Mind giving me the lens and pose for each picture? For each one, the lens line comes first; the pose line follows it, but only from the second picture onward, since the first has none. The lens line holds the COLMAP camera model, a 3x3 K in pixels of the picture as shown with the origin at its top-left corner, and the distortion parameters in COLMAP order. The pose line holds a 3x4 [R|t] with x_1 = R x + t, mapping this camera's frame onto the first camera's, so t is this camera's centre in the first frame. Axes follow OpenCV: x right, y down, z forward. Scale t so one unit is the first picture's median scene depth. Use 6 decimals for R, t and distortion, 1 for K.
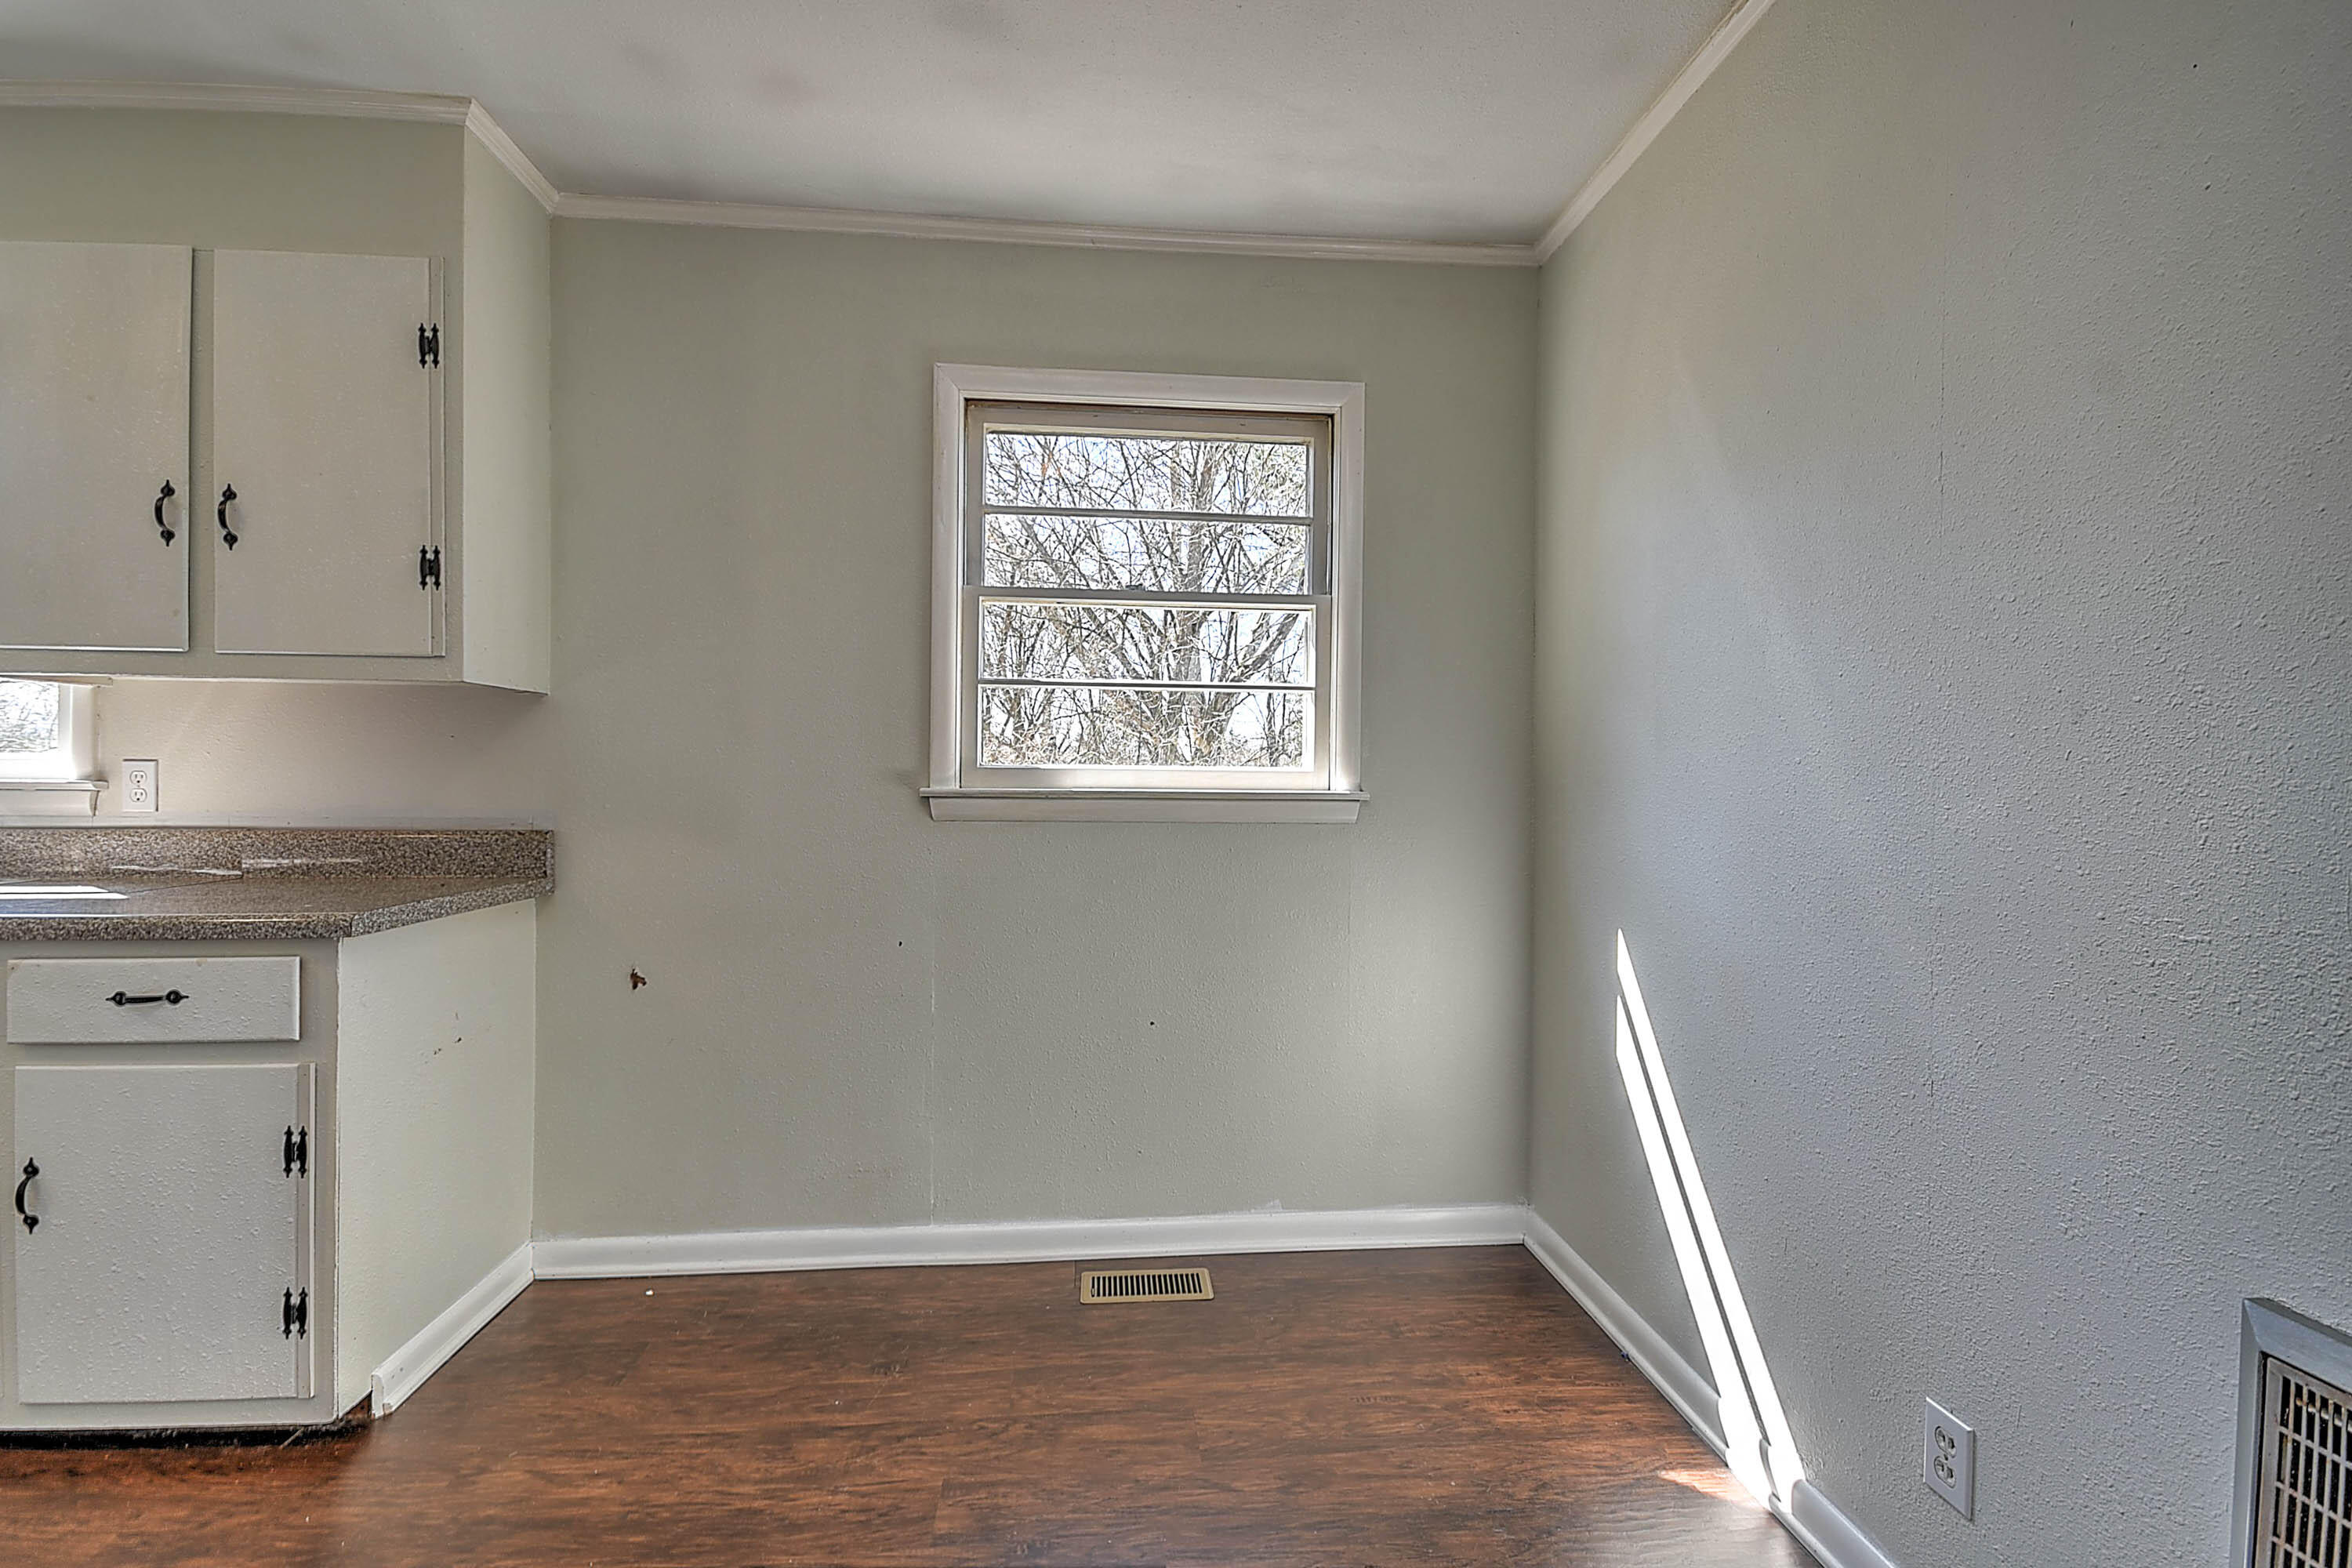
lens RADIAL K [[1010.4, 0, 1176.0], [0, 1010.4, 784.0], [0, 0, 1]] dist [0.029261, -0.018920]
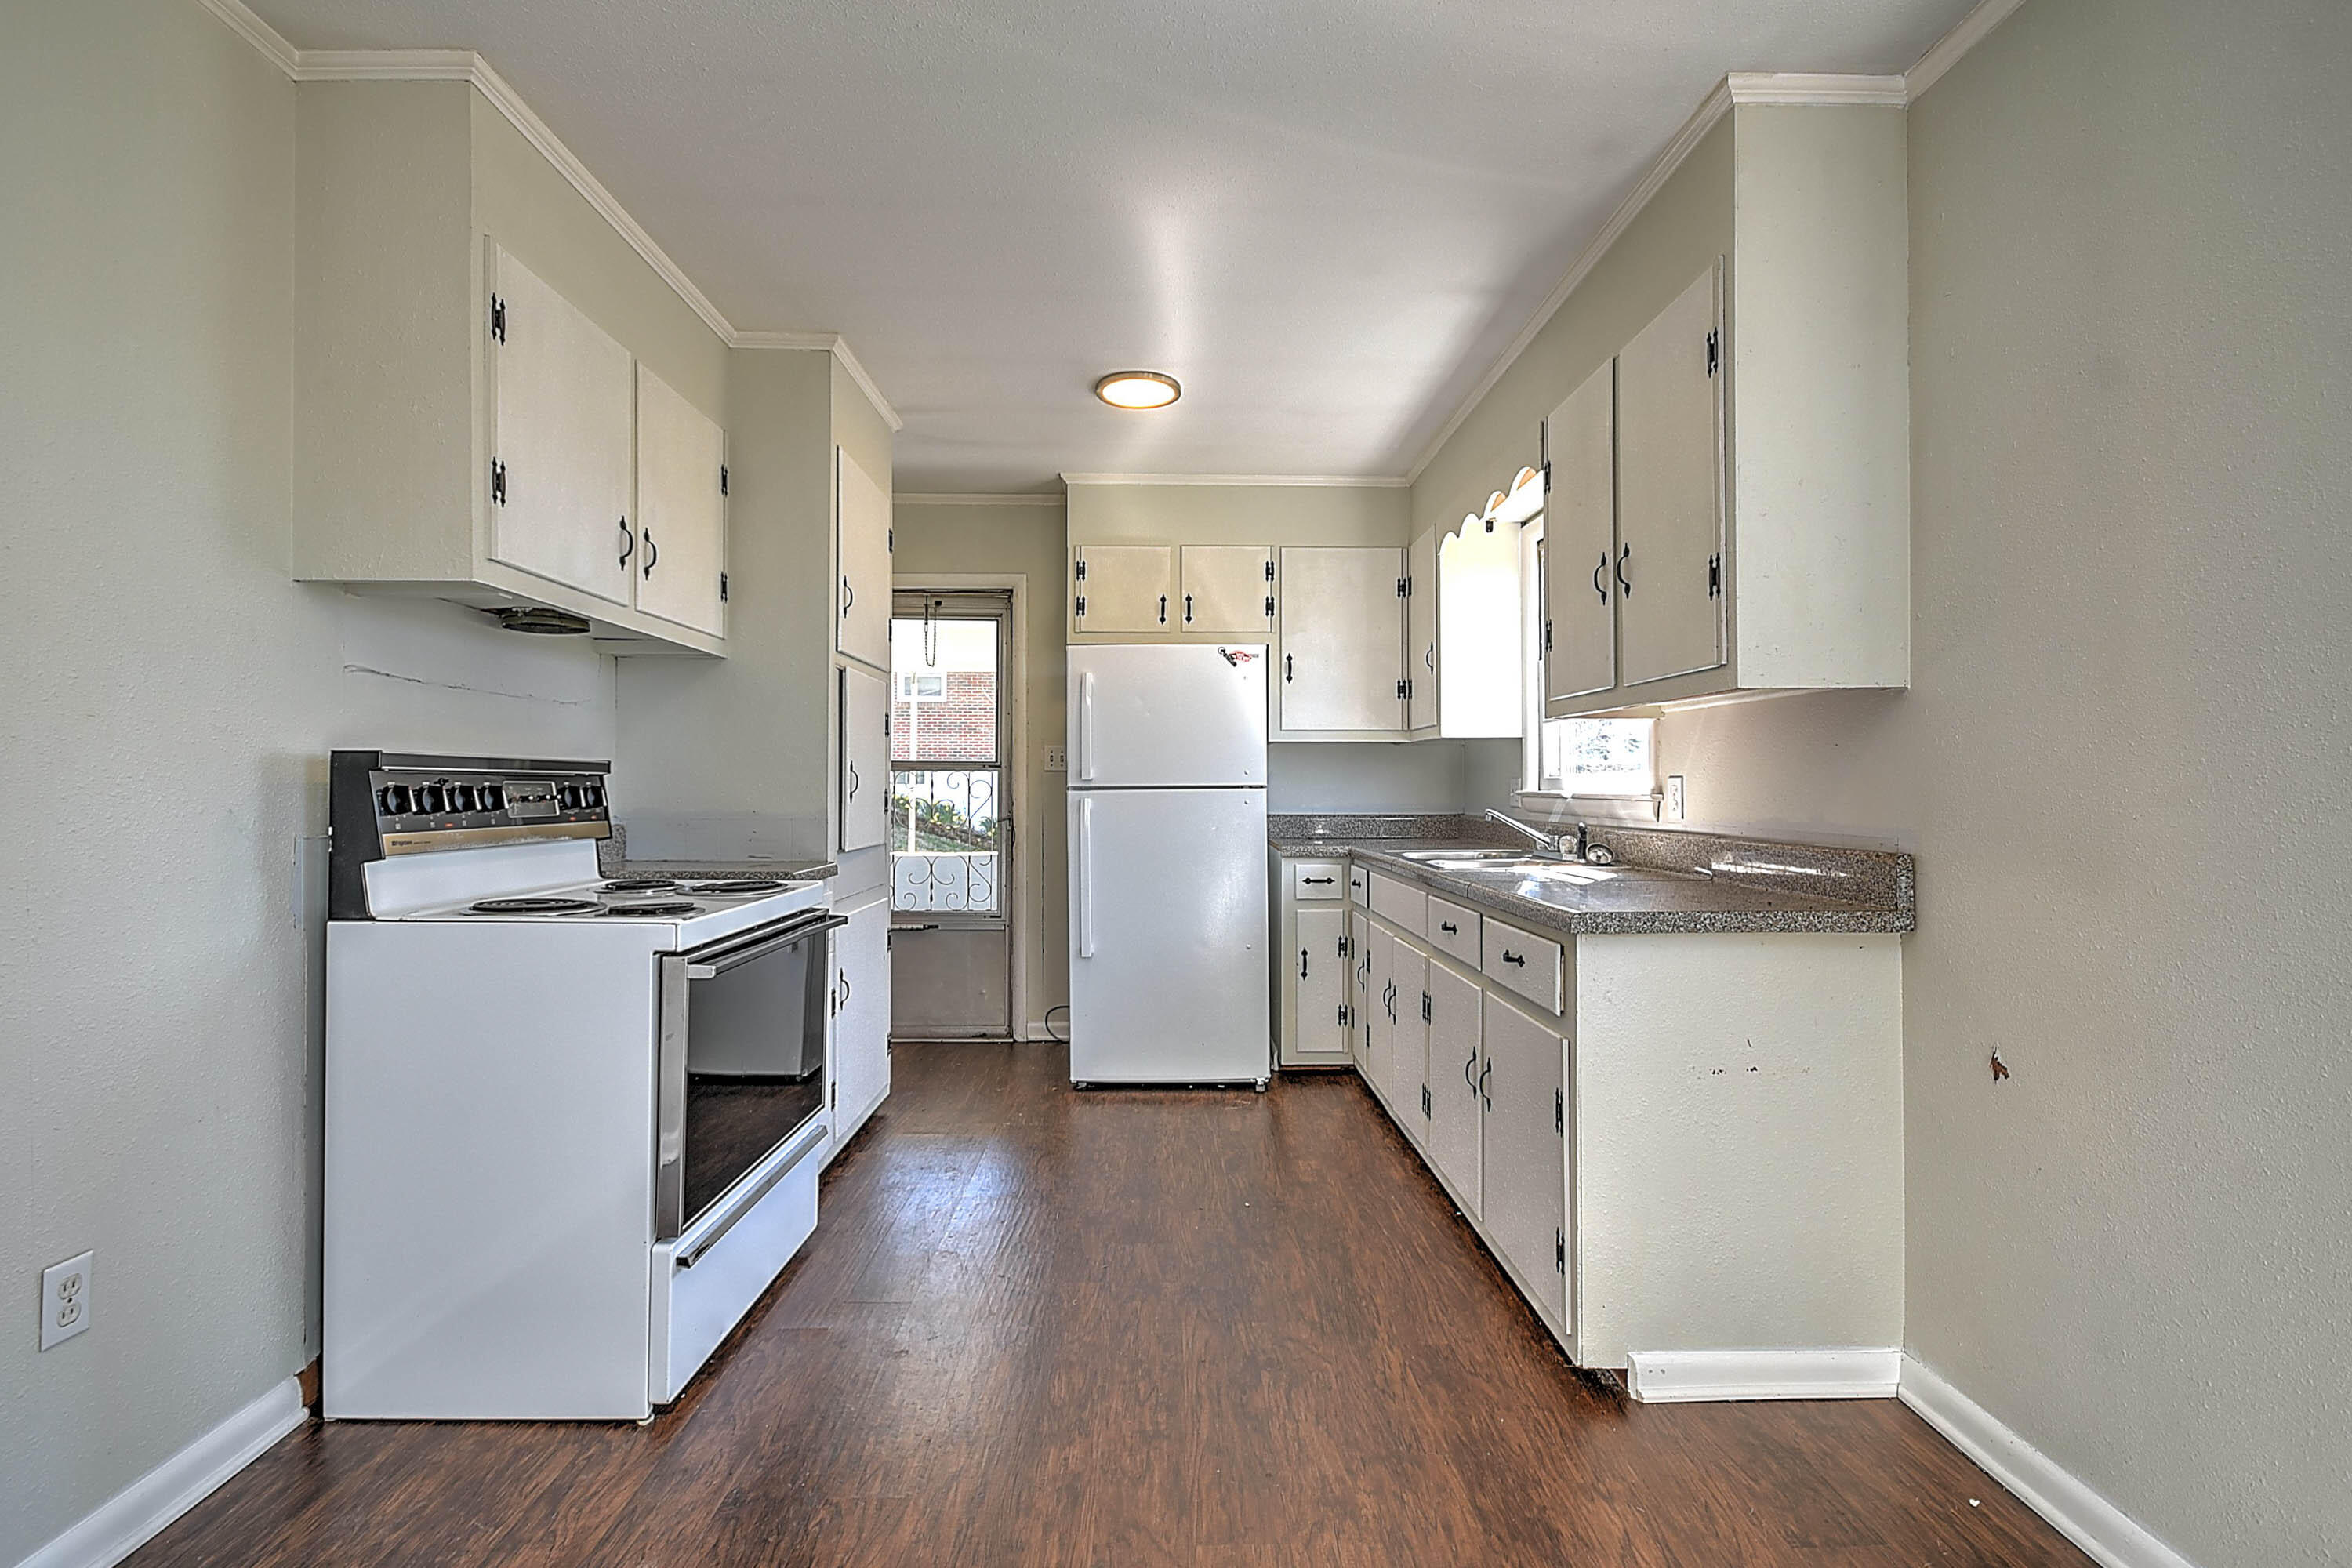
lens RADIAL K [[1018.9, 0, 1172.1], [0, 1018.9, 781.3], [0, 0, 1]] dist [0.016282, -0.015701]
pose [[-0.073622, -0.012859, -0.997203, 0.286119], [-0.004097, 0.999912, -0.012592, 0.000047], [0.997278, 0.003158, -0.073669, 0.554462]]
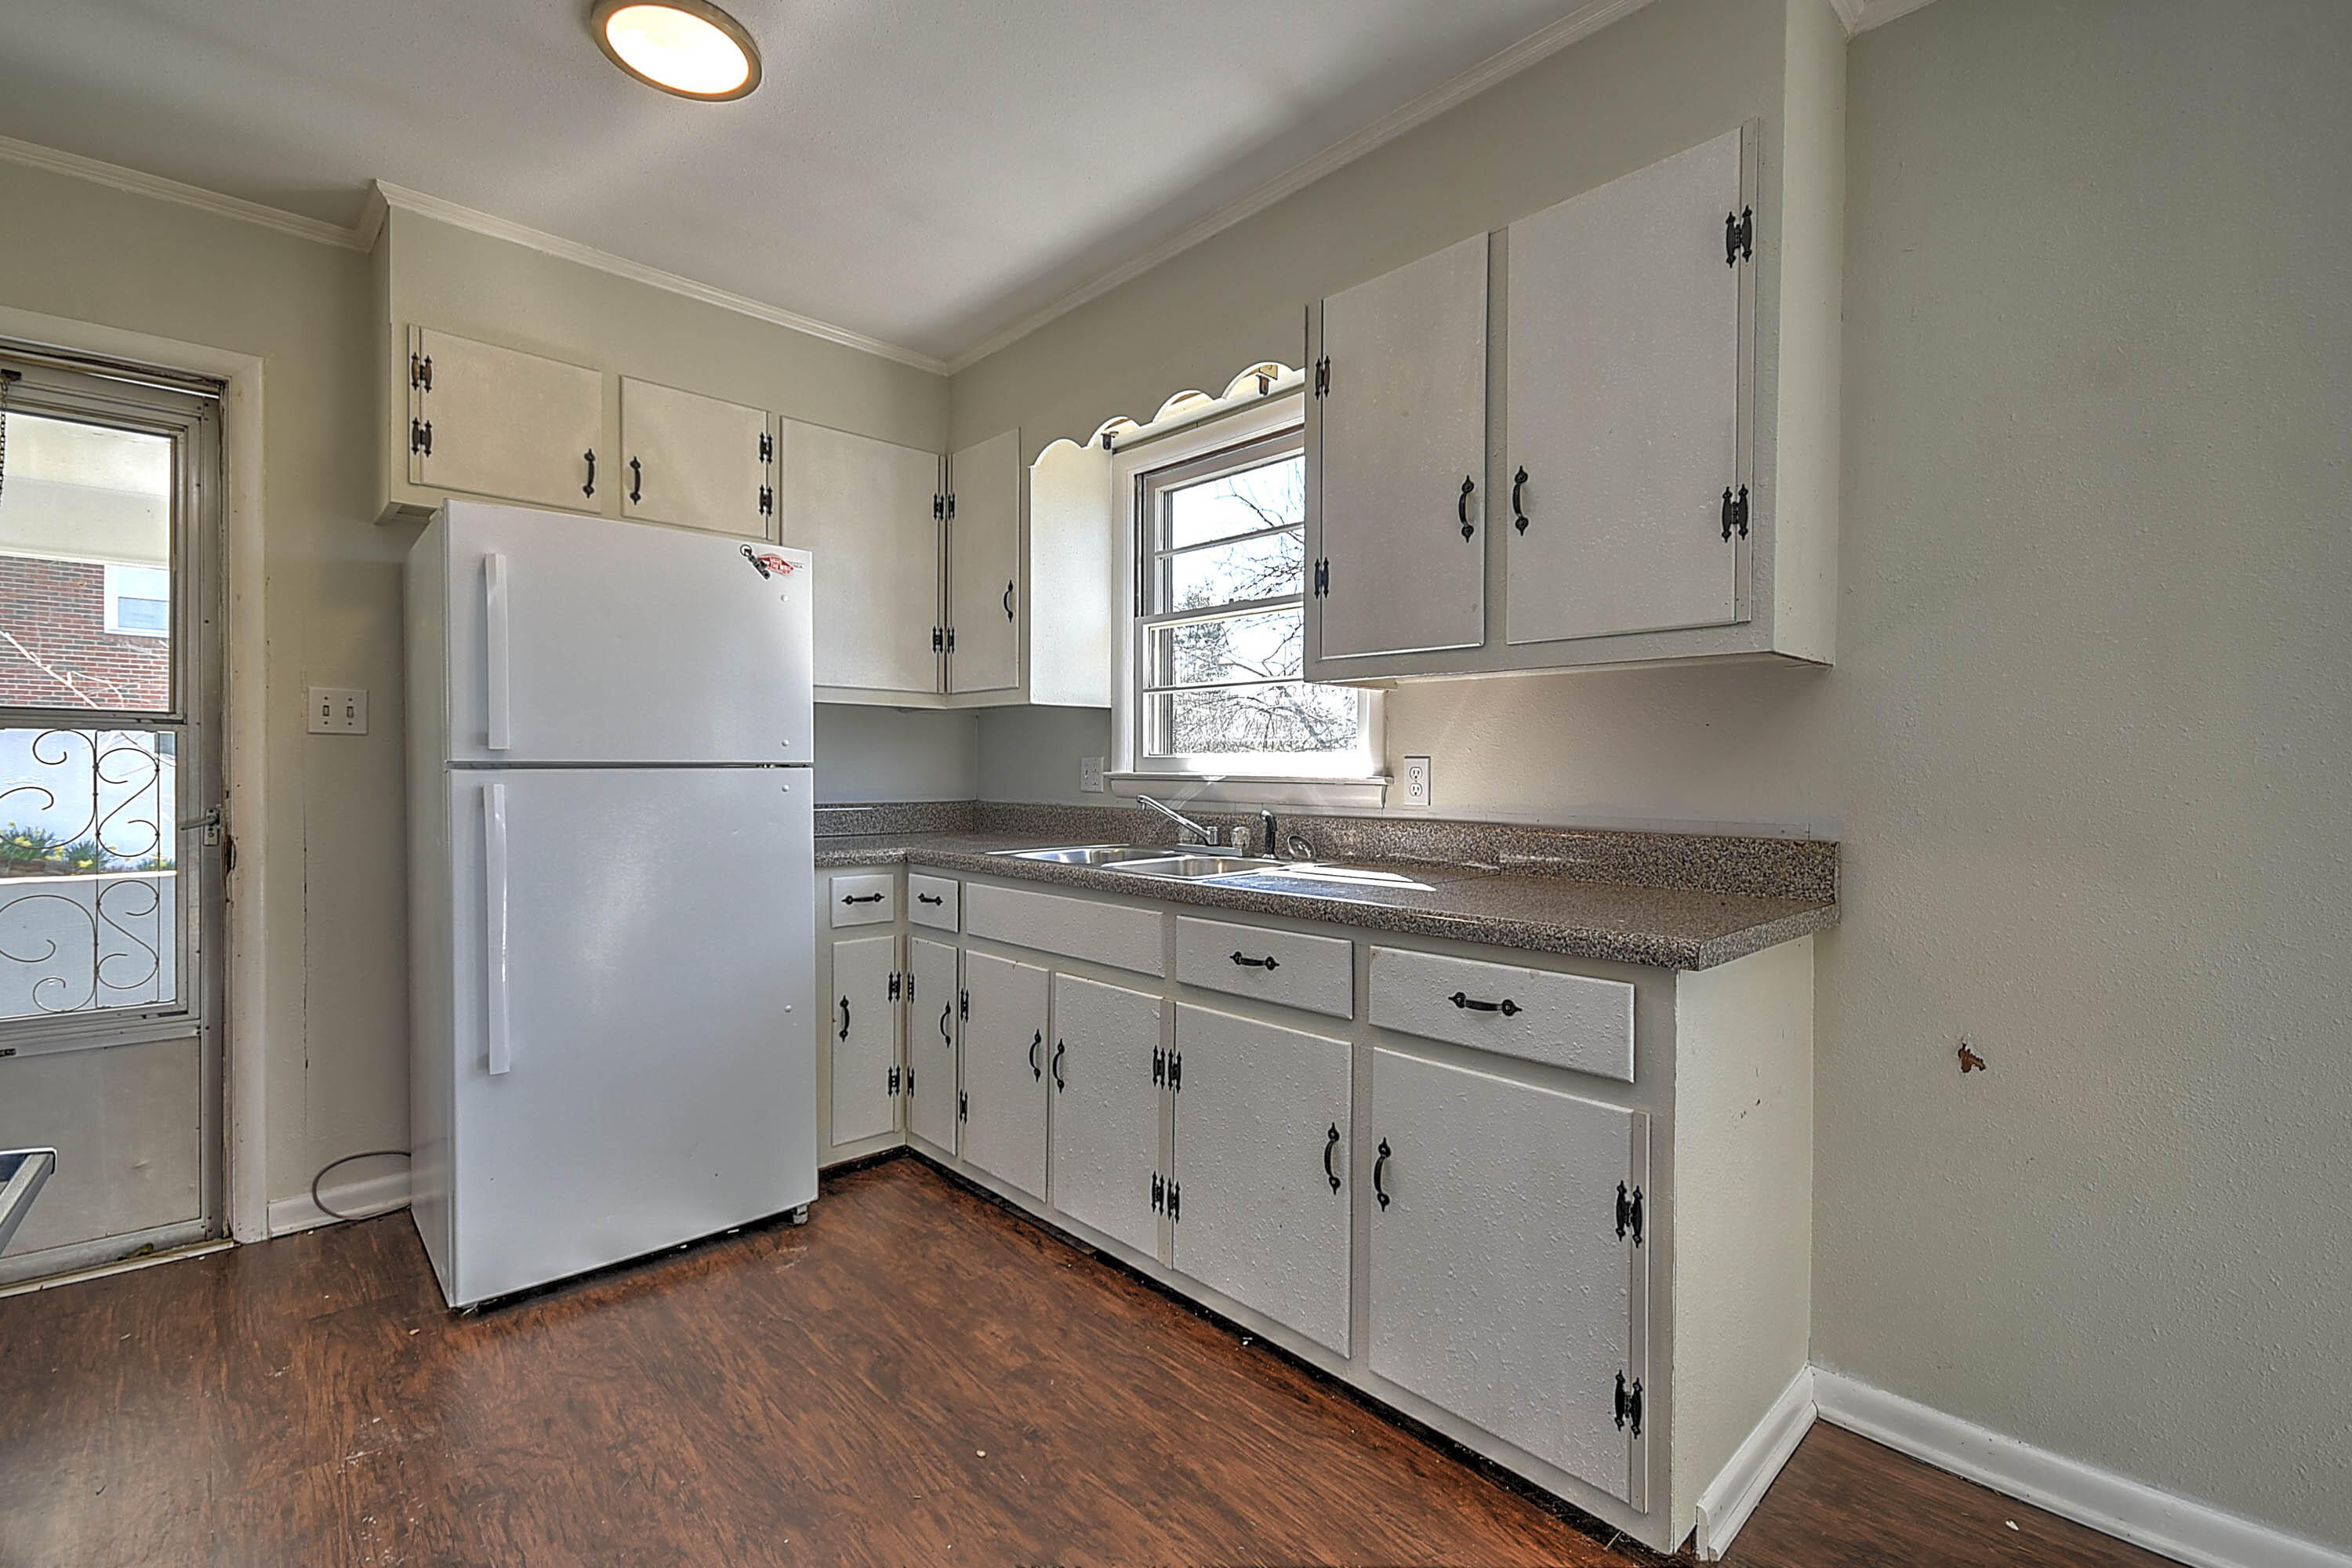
lens RADIAL K [[1019.0, 0, 1168.3], [0, 1019.0, 780.2], [0, 0, 1]] dist [0.003081, 0.000164]
pose [[0.613144, 0.004513, -0.789958, -0.370223], [-0.003666, 0.999989, 0.002867, -0.001403], [0.789963, 0.001138, 0.613154, 0.152371]]
